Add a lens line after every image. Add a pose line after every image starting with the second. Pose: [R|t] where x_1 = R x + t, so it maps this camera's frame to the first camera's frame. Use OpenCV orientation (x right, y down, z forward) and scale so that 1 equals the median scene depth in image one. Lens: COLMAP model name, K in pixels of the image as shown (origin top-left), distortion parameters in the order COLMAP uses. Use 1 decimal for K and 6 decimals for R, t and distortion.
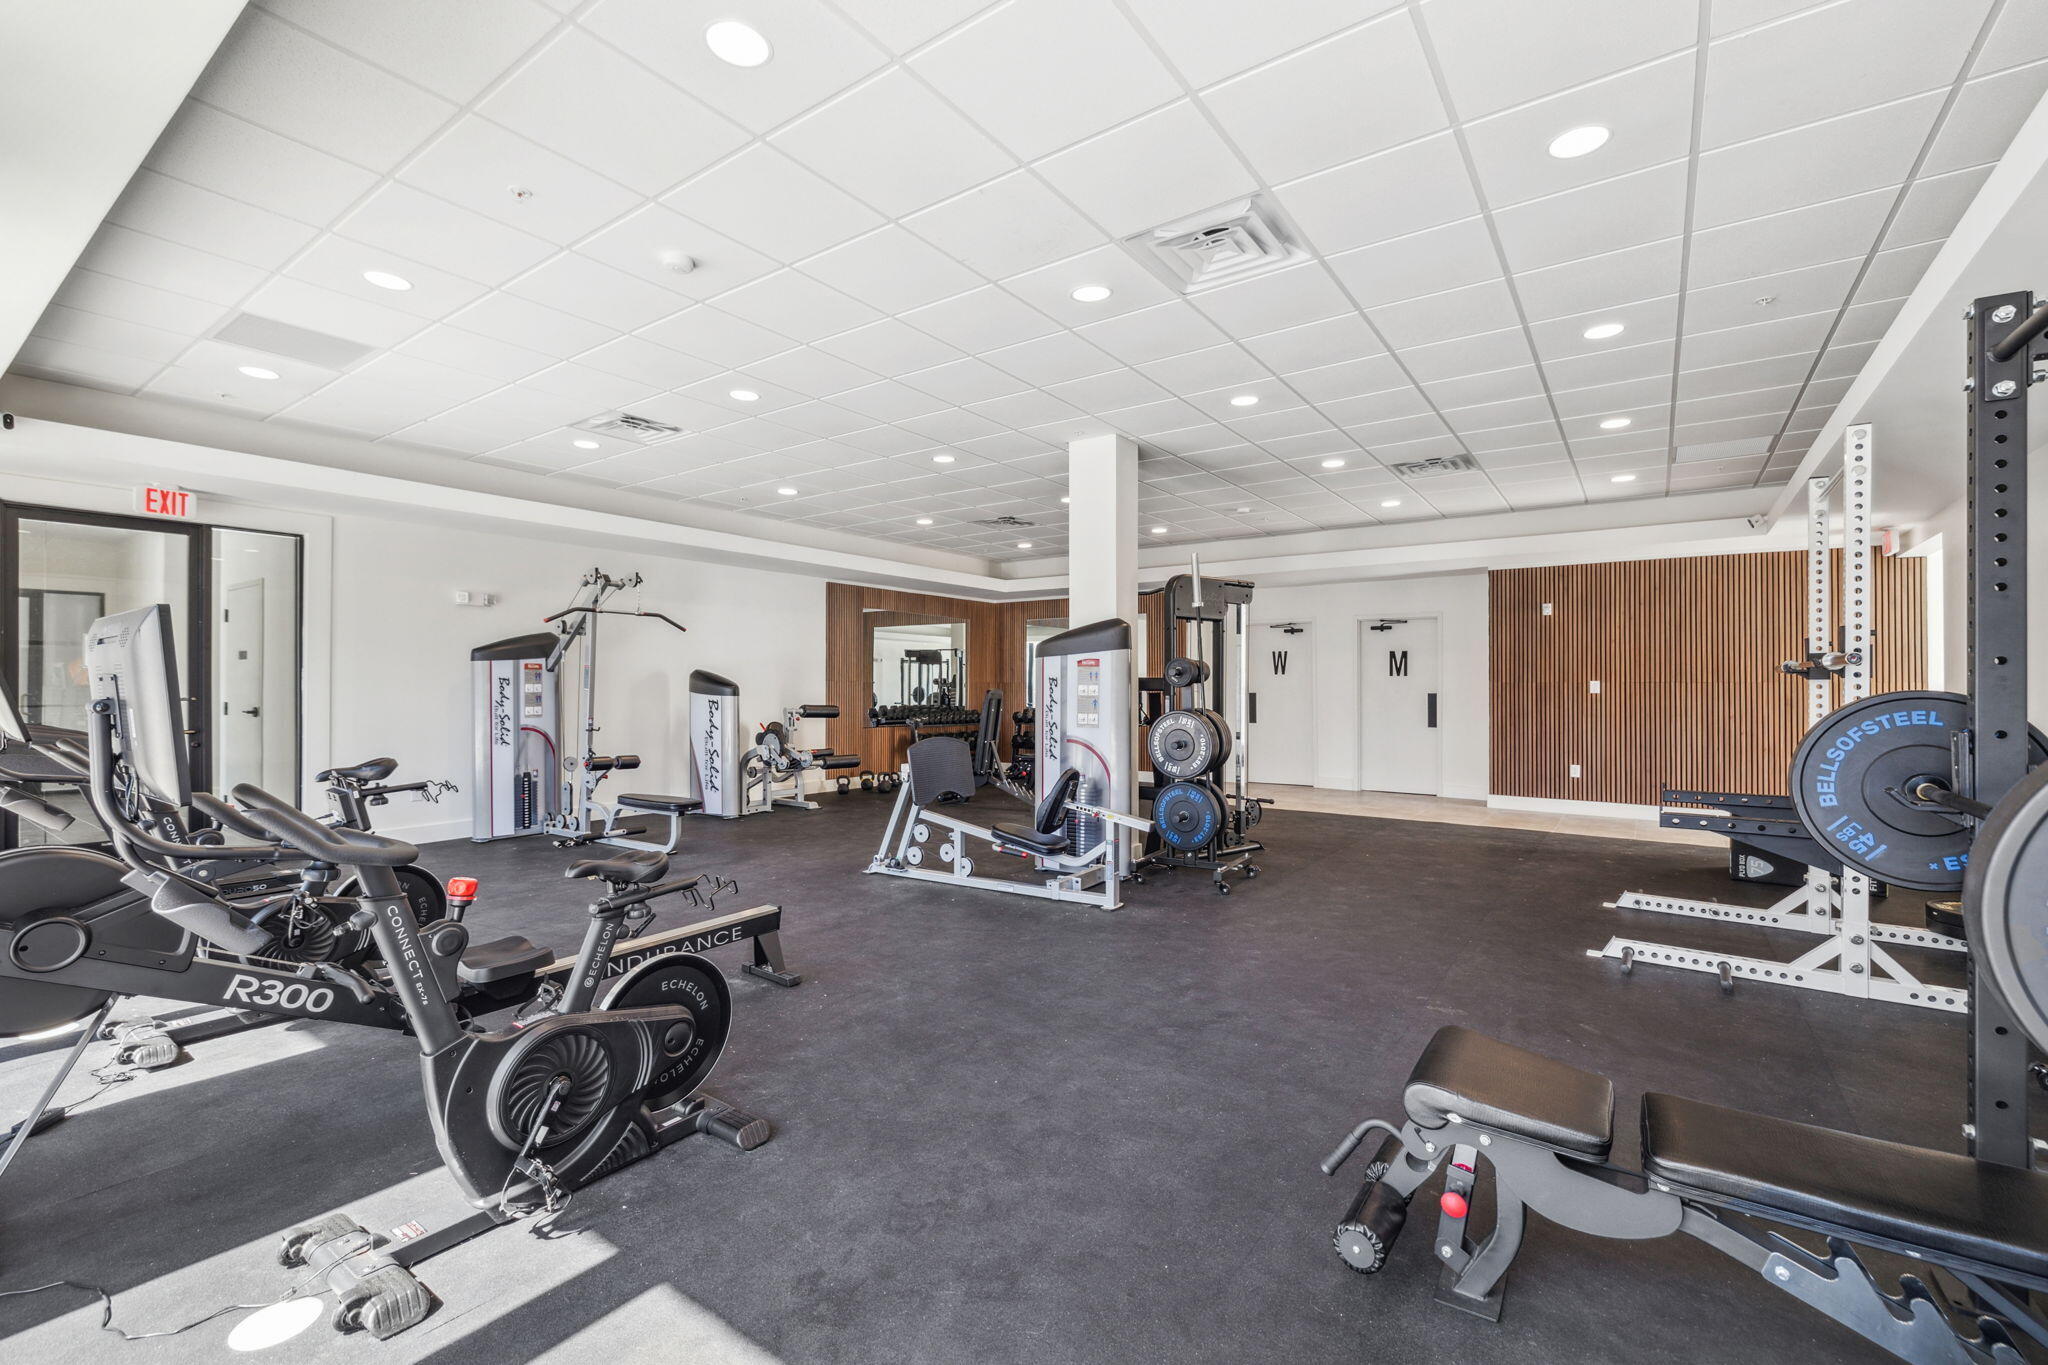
lens RADIAL K [[878.7, 0, 1026.1], [0, 878.7, 682.8], [0, 0, 1]] dist [-0.003879, 0.000034]
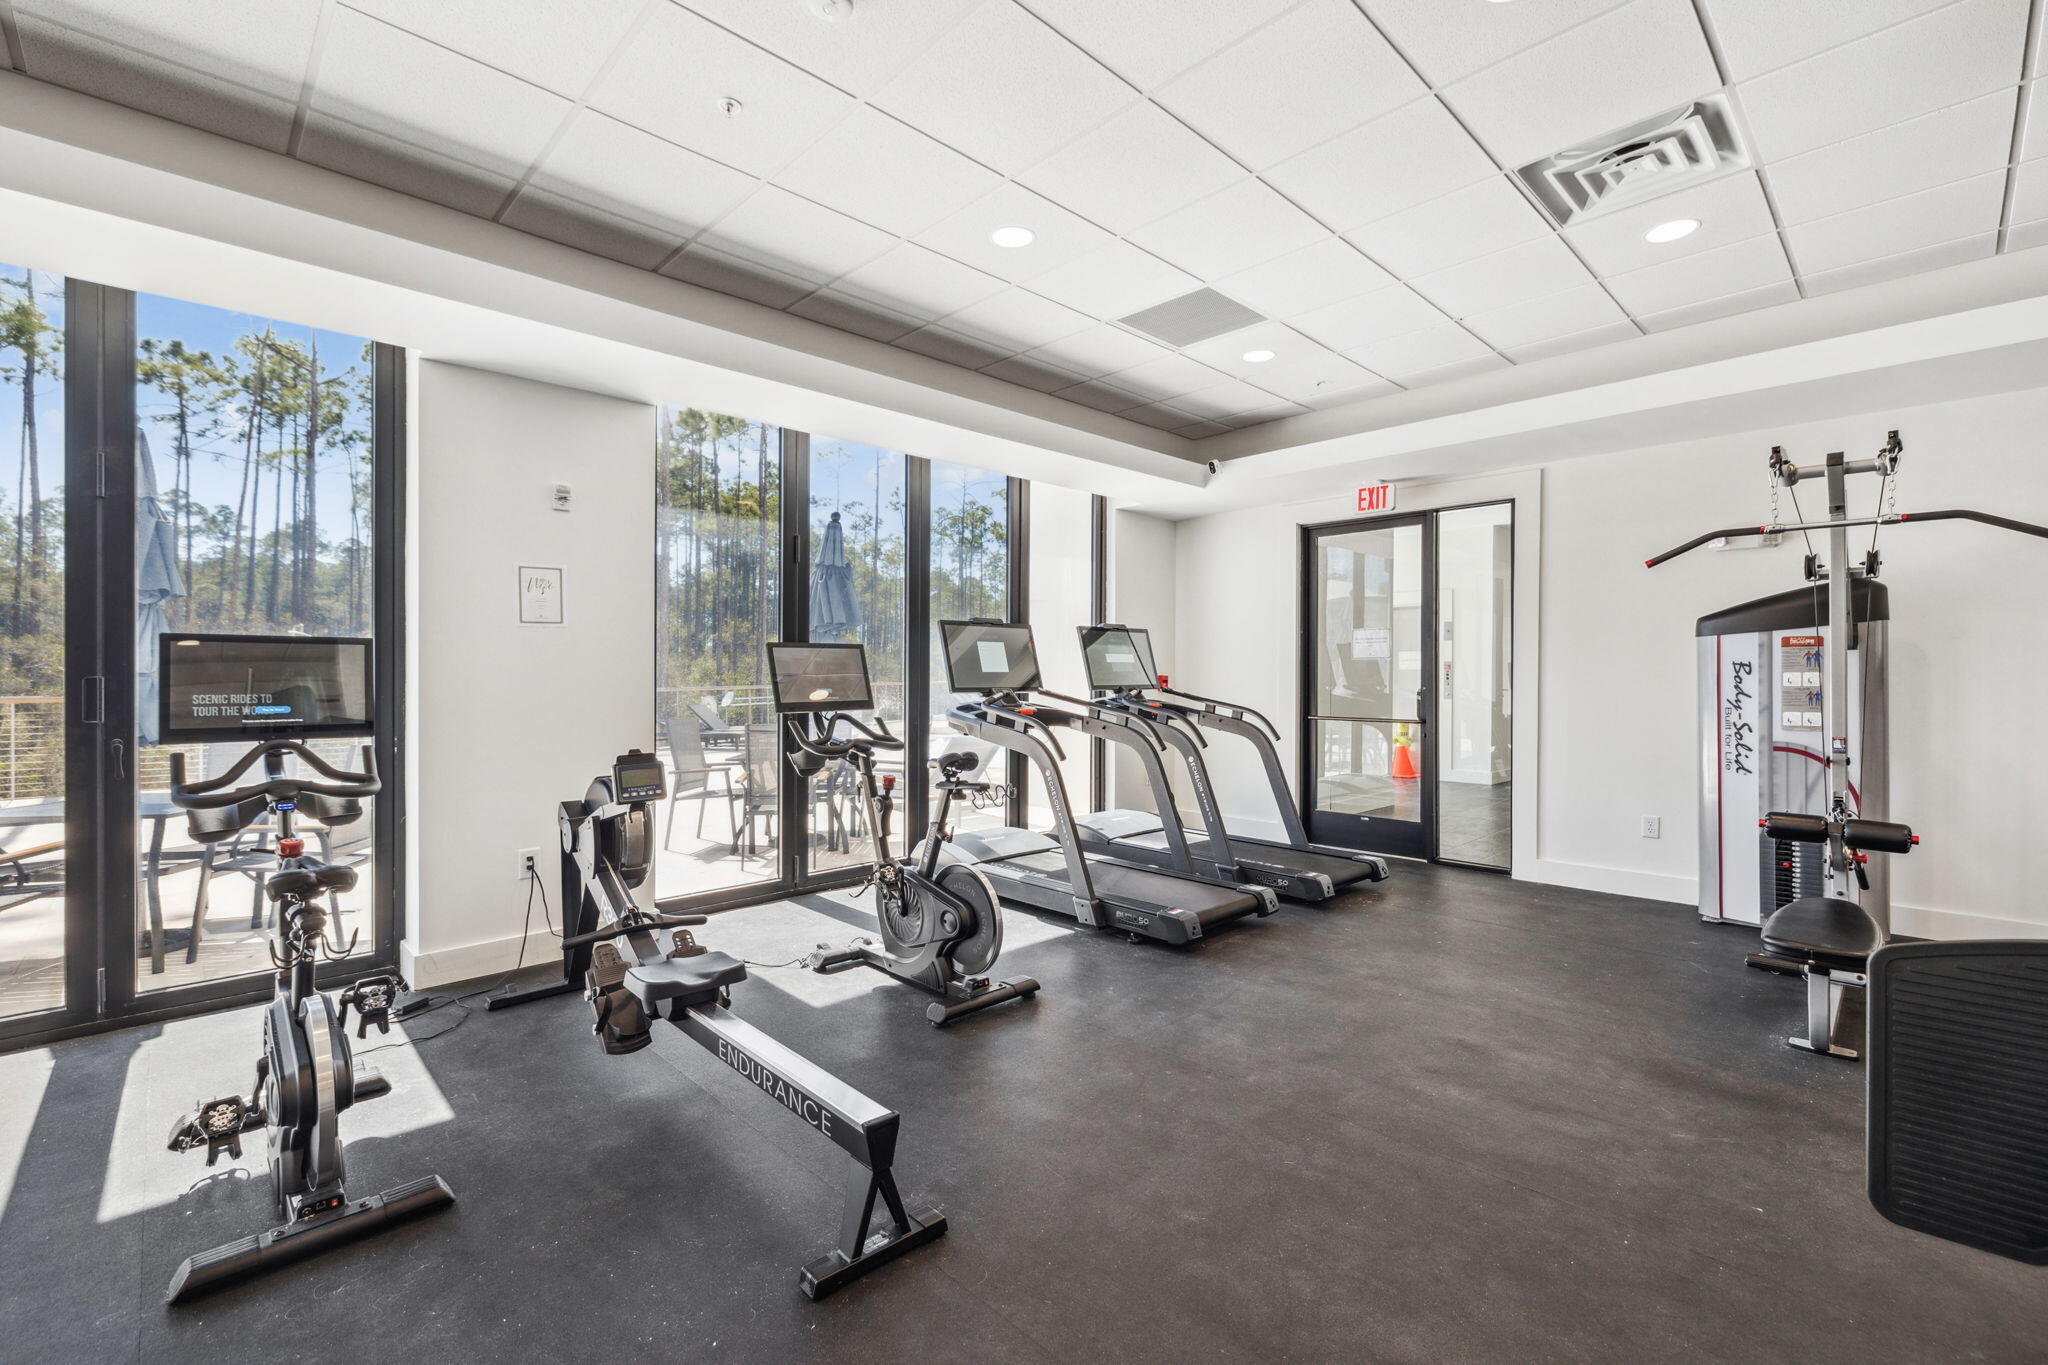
lens RADIAL K [[878.7, 0, 1024.1], [0, 878.7, 676.0], [0, 0, 1]] dist [-0.003879, 0.000034]
pose [[-0.187566, 0.002034, -0.982250, 0.095801], [0.003514, 0.999993, 0.001400, 0.001449], [0.982246, -0.003189, -0.187572, 0.634065]]
